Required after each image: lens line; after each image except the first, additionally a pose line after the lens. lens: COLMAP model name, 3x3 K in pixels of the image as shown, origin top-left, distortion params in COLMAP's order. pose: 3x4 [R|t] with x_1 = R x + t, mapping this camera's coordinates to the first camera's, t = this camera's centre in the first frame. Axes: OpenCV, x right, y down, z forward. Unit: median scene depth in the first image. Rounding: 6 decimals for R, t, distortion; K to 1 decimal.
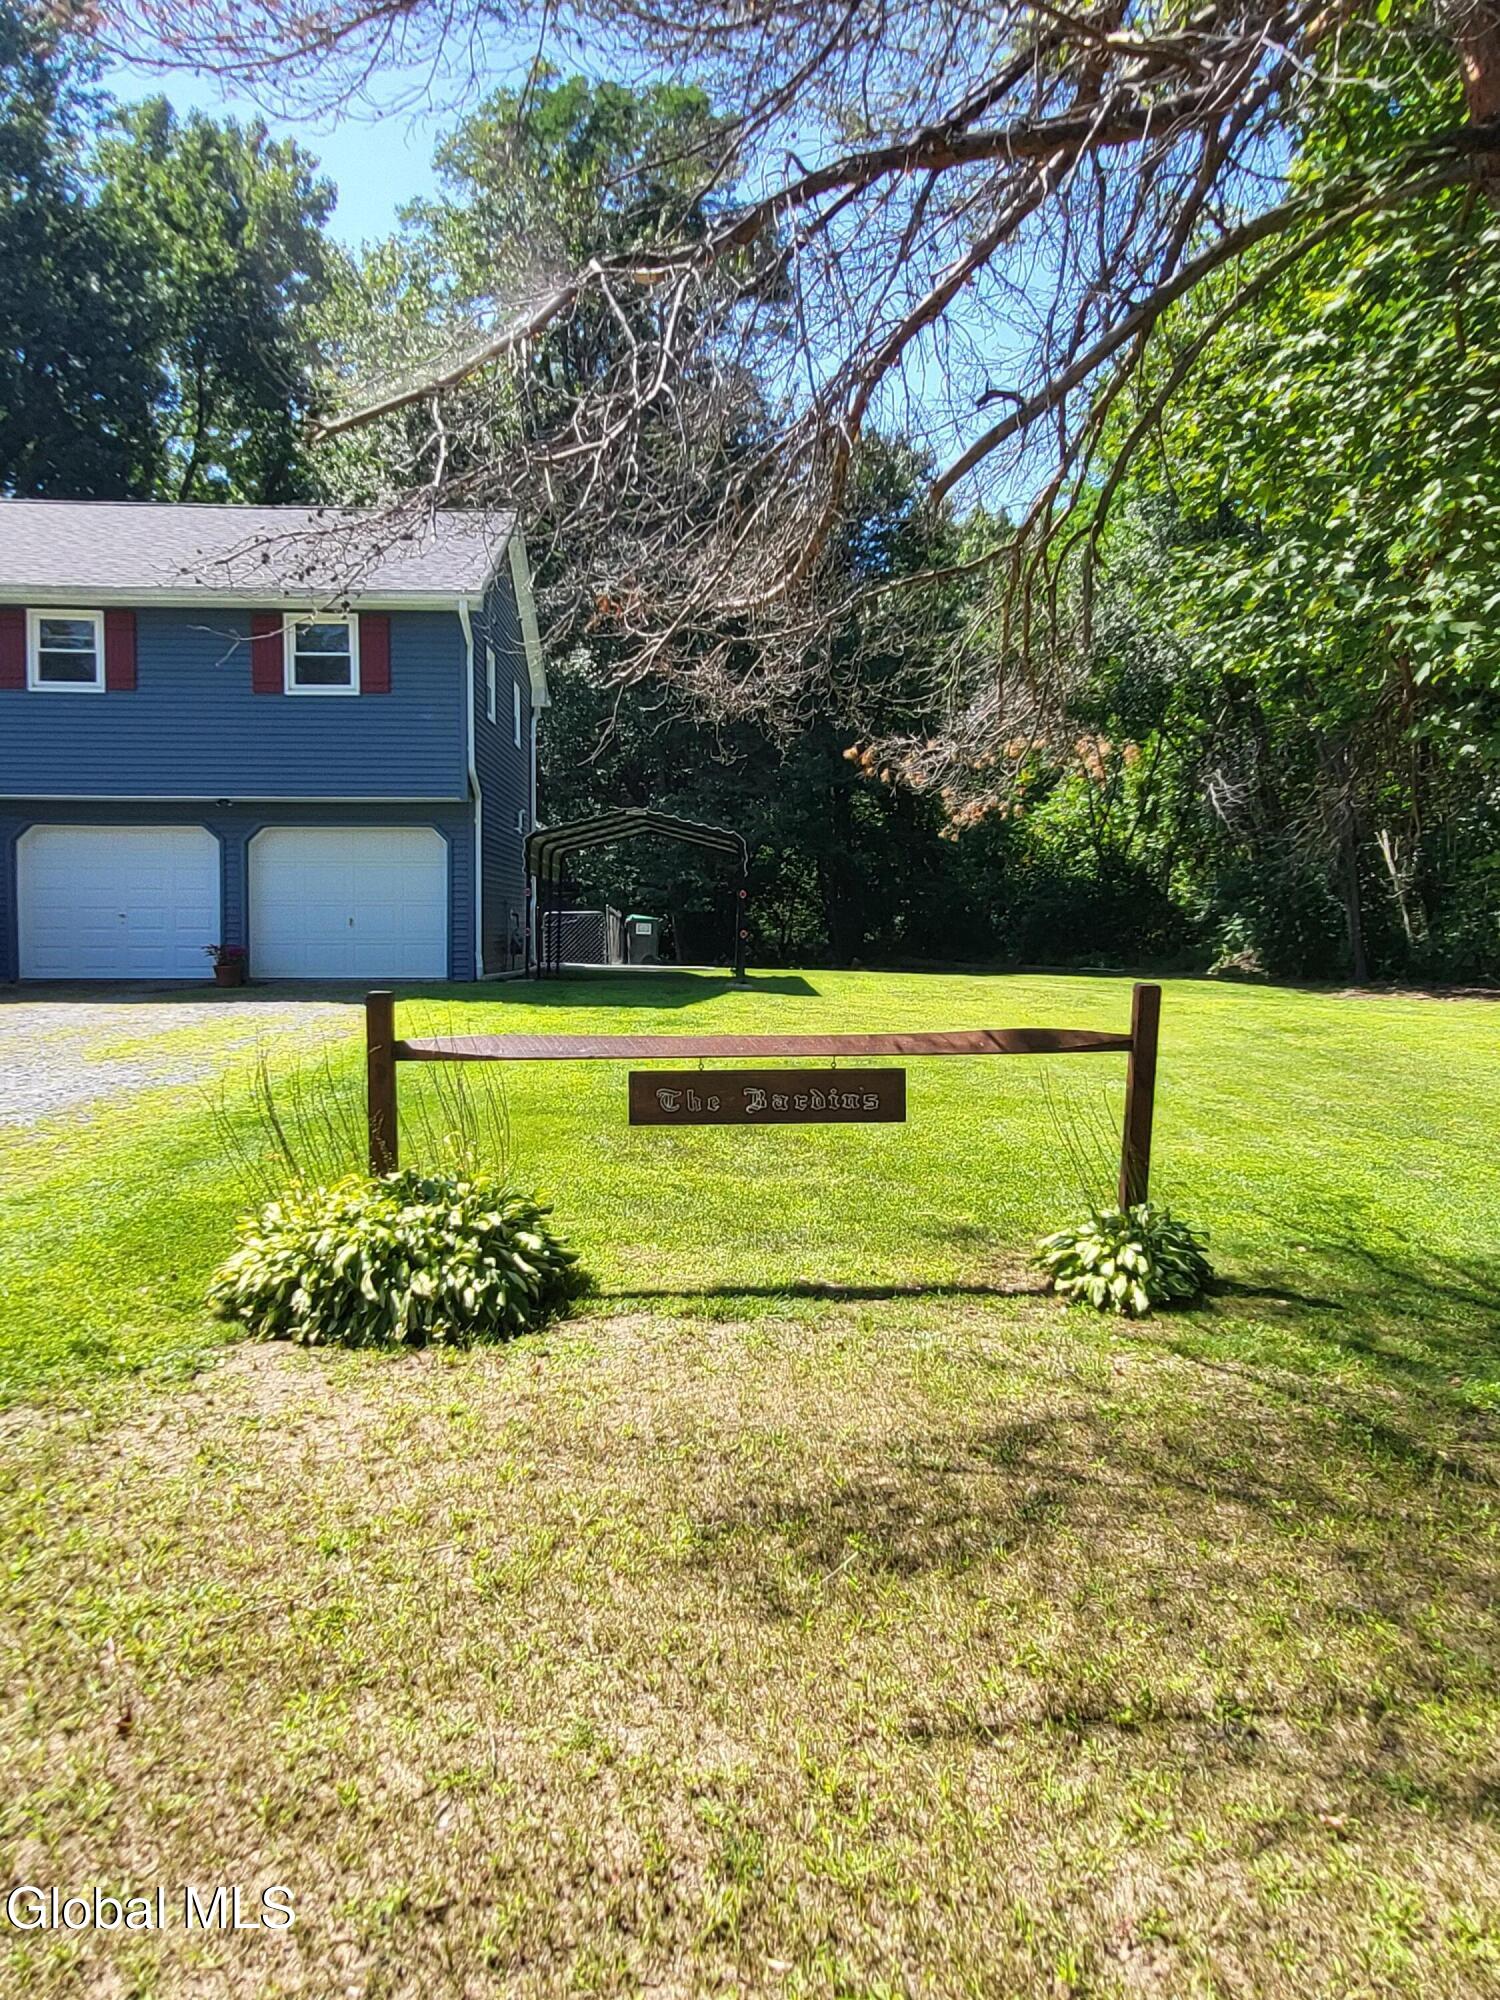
lens RADIAL K [[1514.7, 0, 793.7], [0, 1514.7, 994.5], [0, 0, 1]] dist [0.003897, 0.007710]
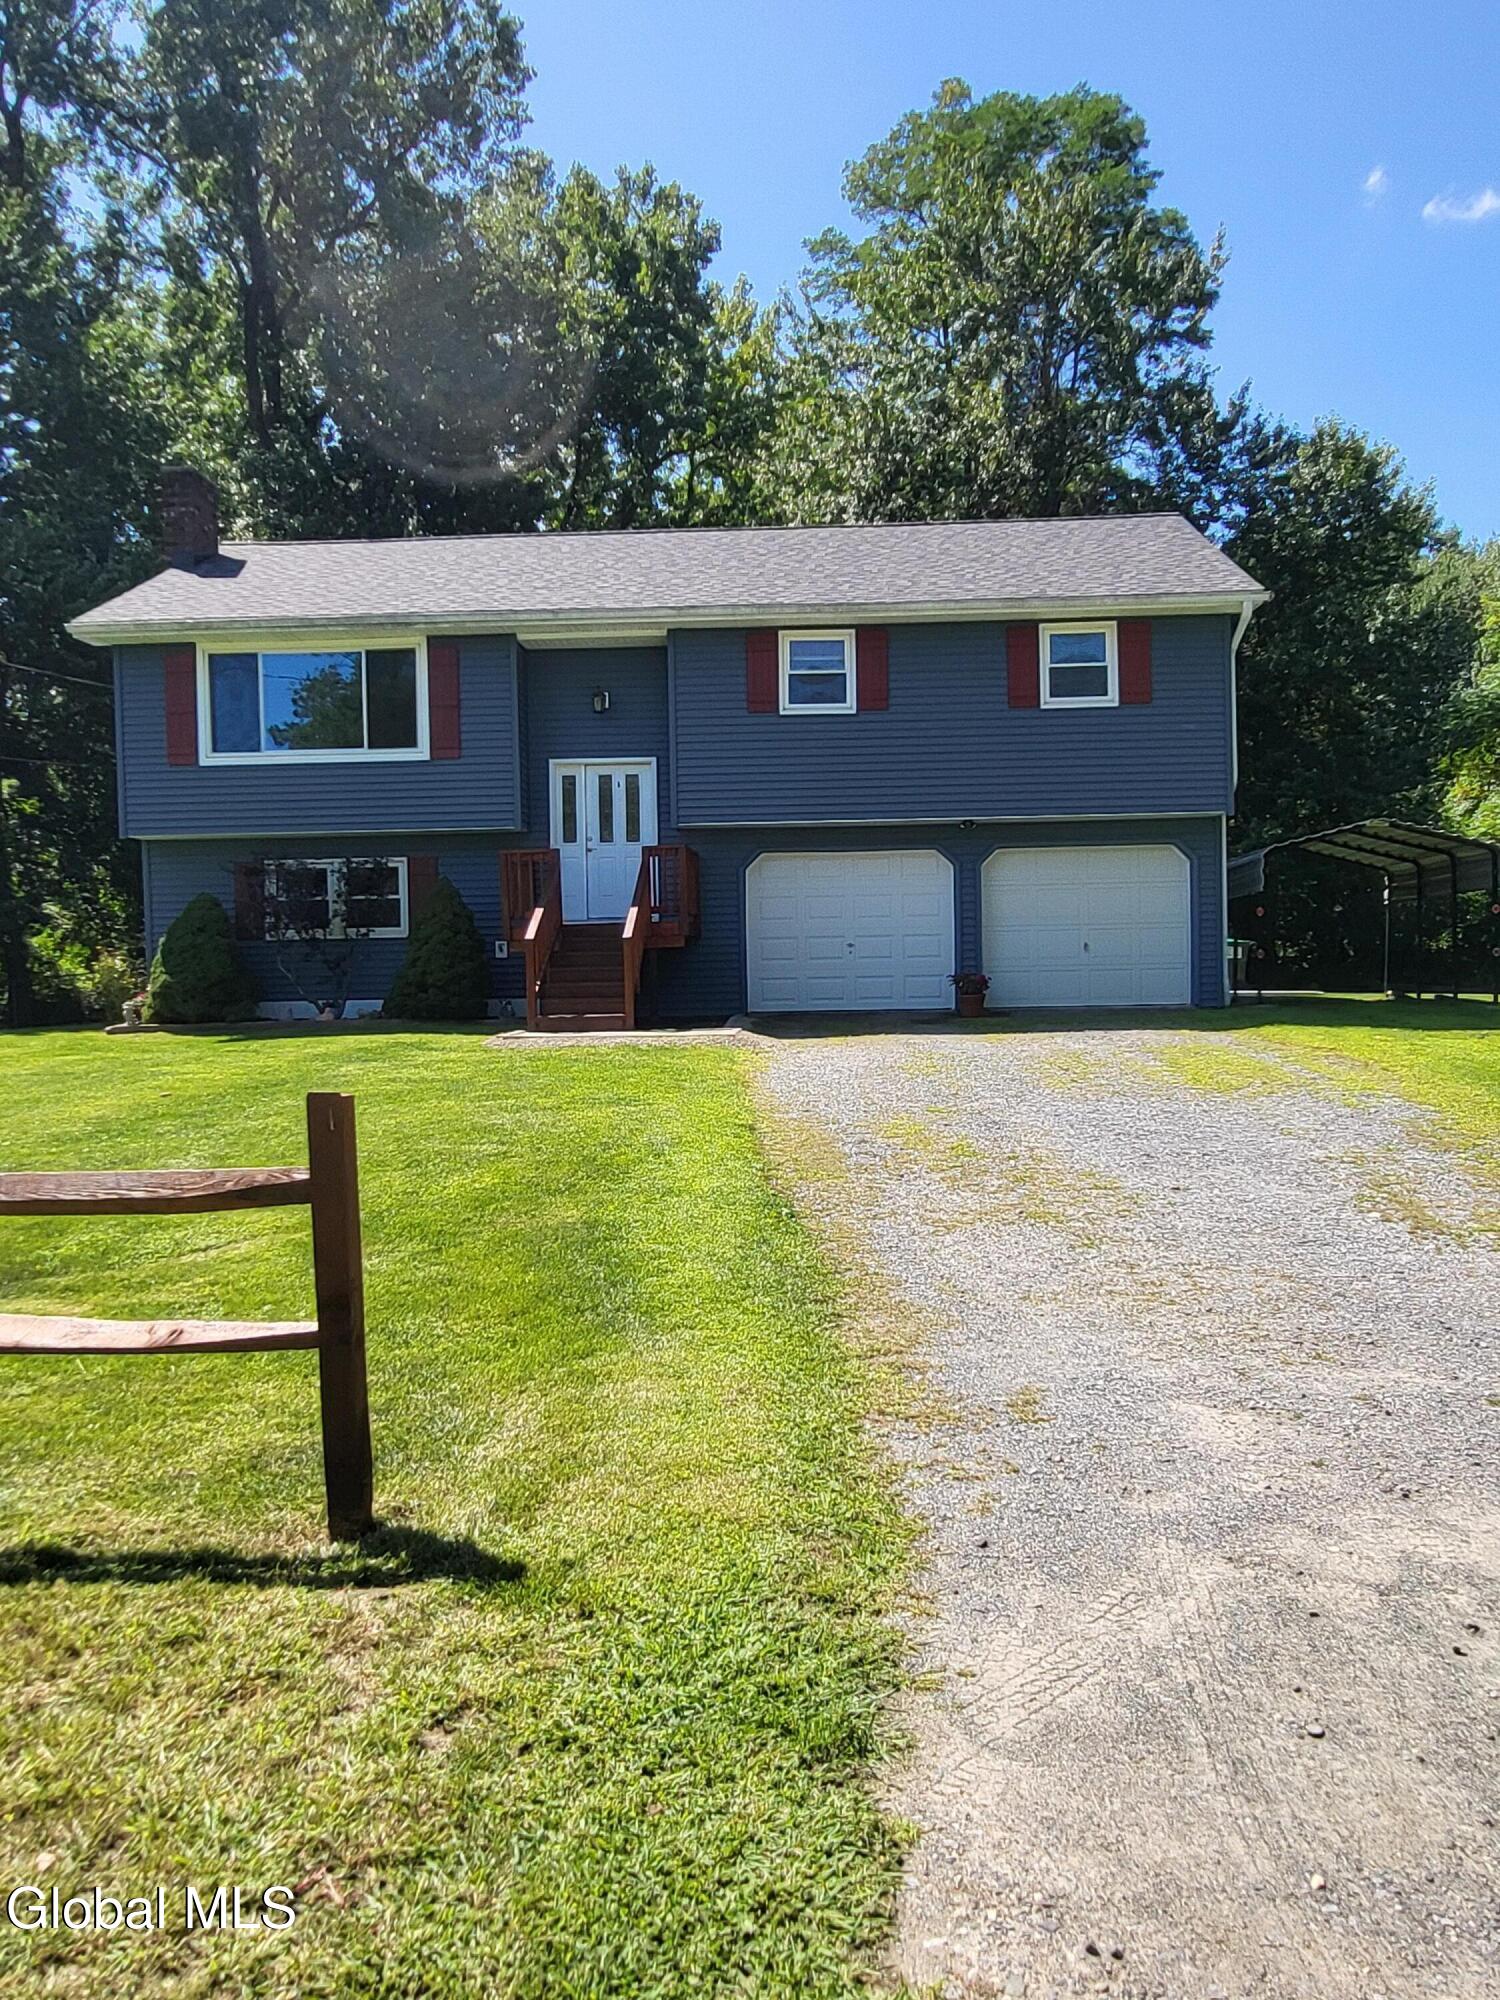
lens RADIAL K [[1514.7, 0, 793.7], [0, 1514.7, 994.5], [0, 0, 1]] dist [0.003897, 0.007710]
pose [[0.994711, -0.016647, -0.101359, -1.233076], [0.014220, 0.999596, -0.024618, 0.008468], [0.101728, 0.023046, 0.994545, 0.130602]]
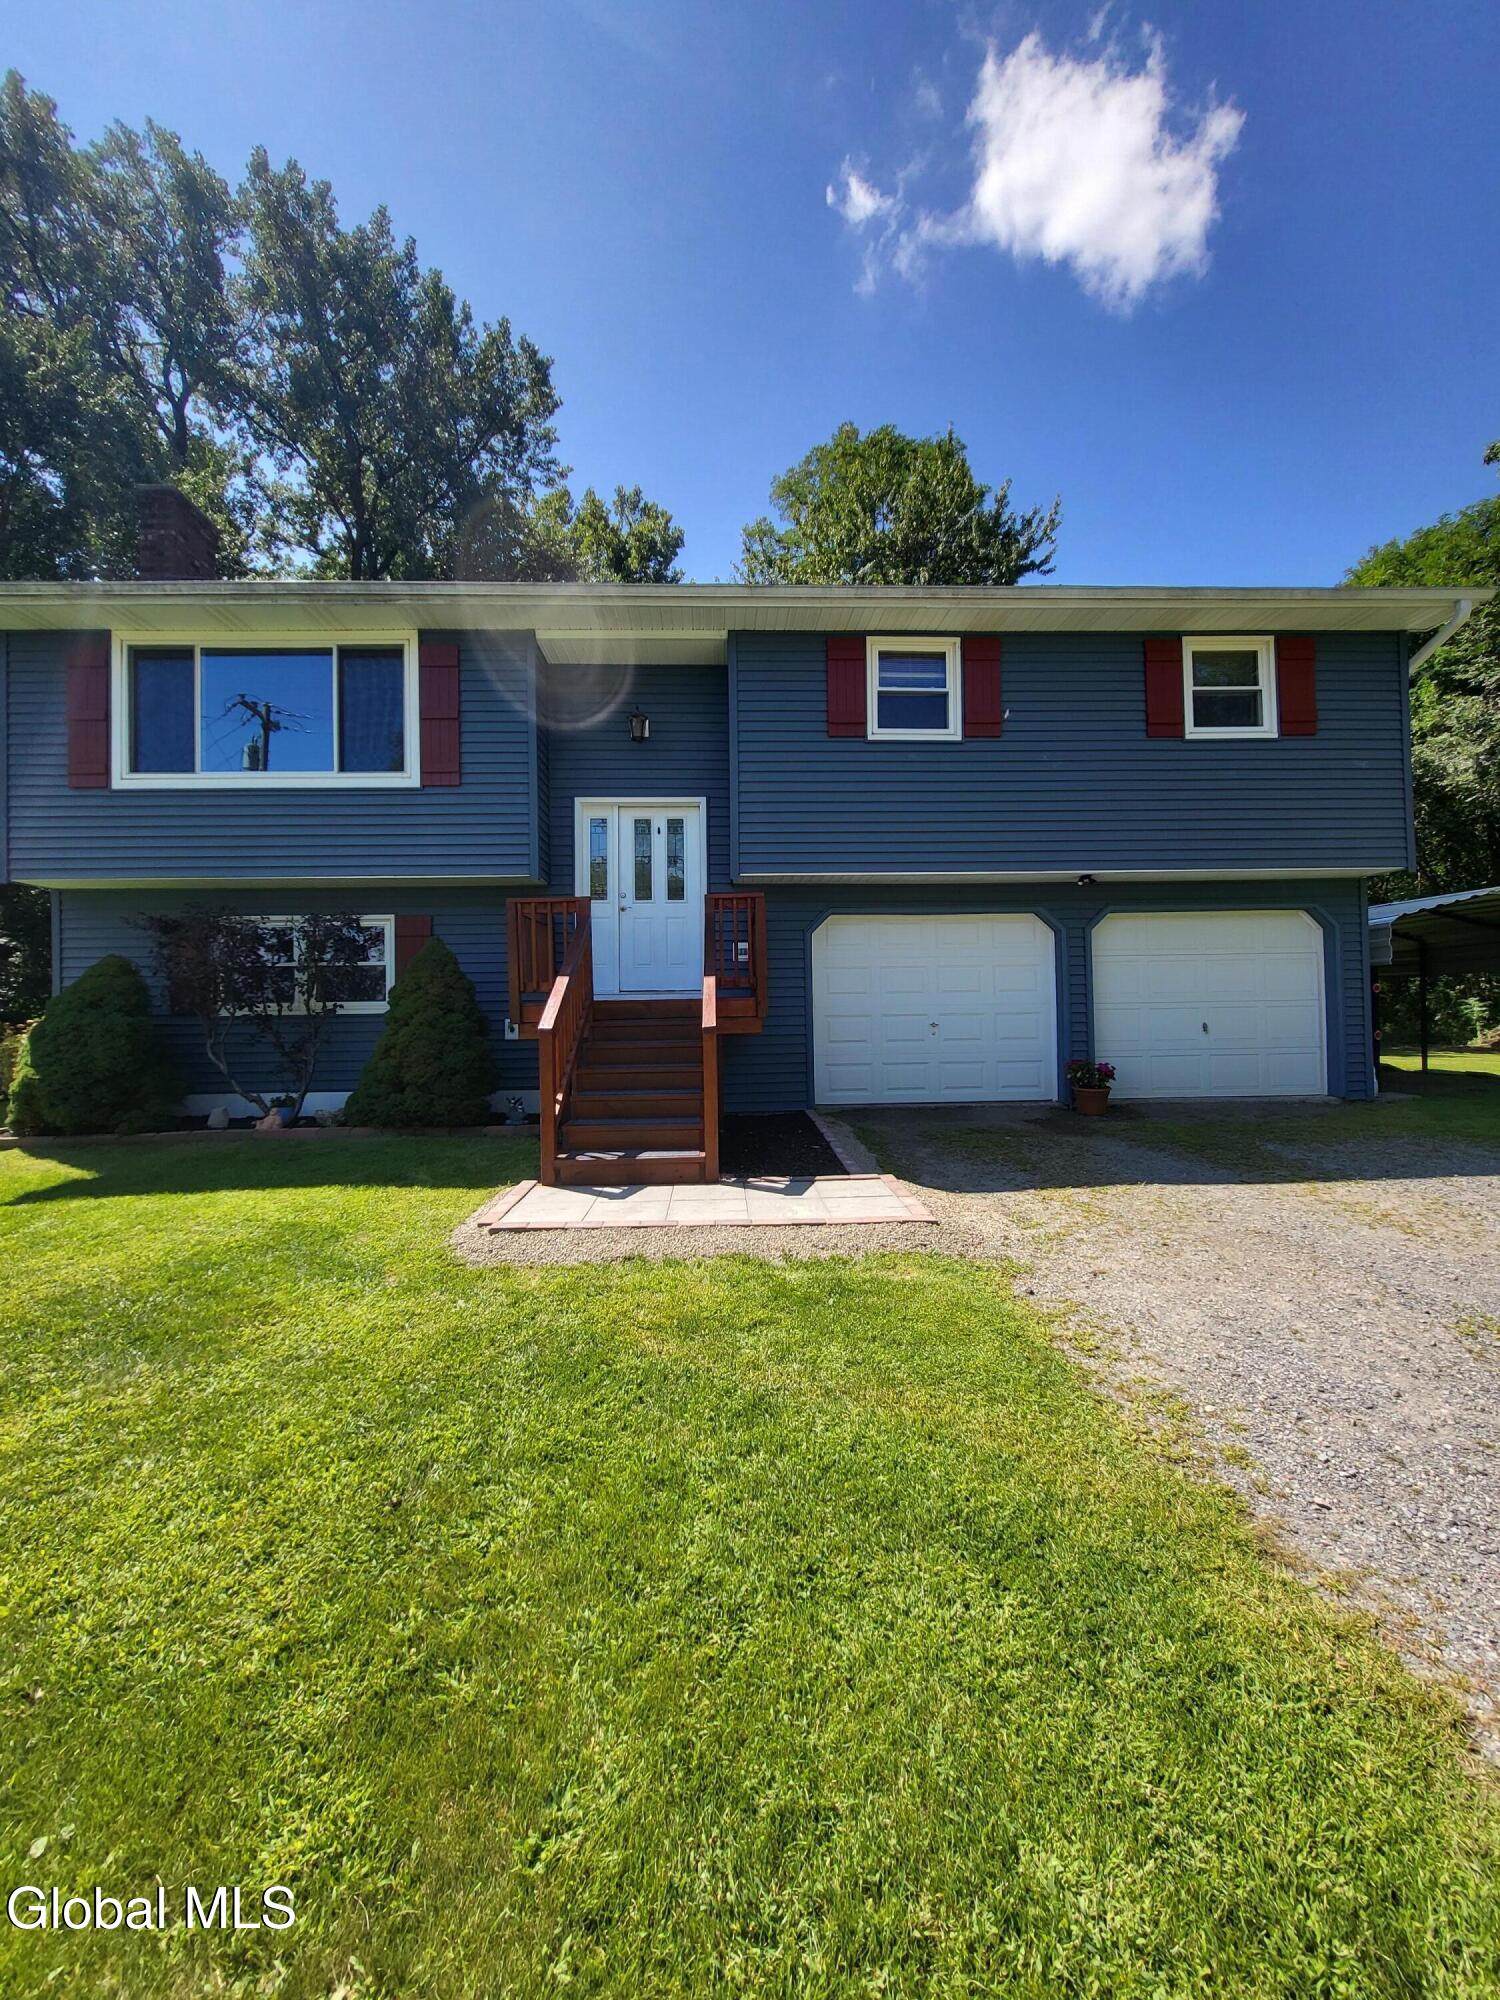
lens RADIAL K [[782.6, 0, 750.0], [0, 782.6, 1000.0], [0, 0, 1]] dist [0.001204, 0.000163]
pose [[0.999550, -0.014958, -0.026020, -1.713024], [0.013499, 0.998375, -0.055371, -0.139289], [0.026806, 0.054995, 0.998127, 1.863429]]
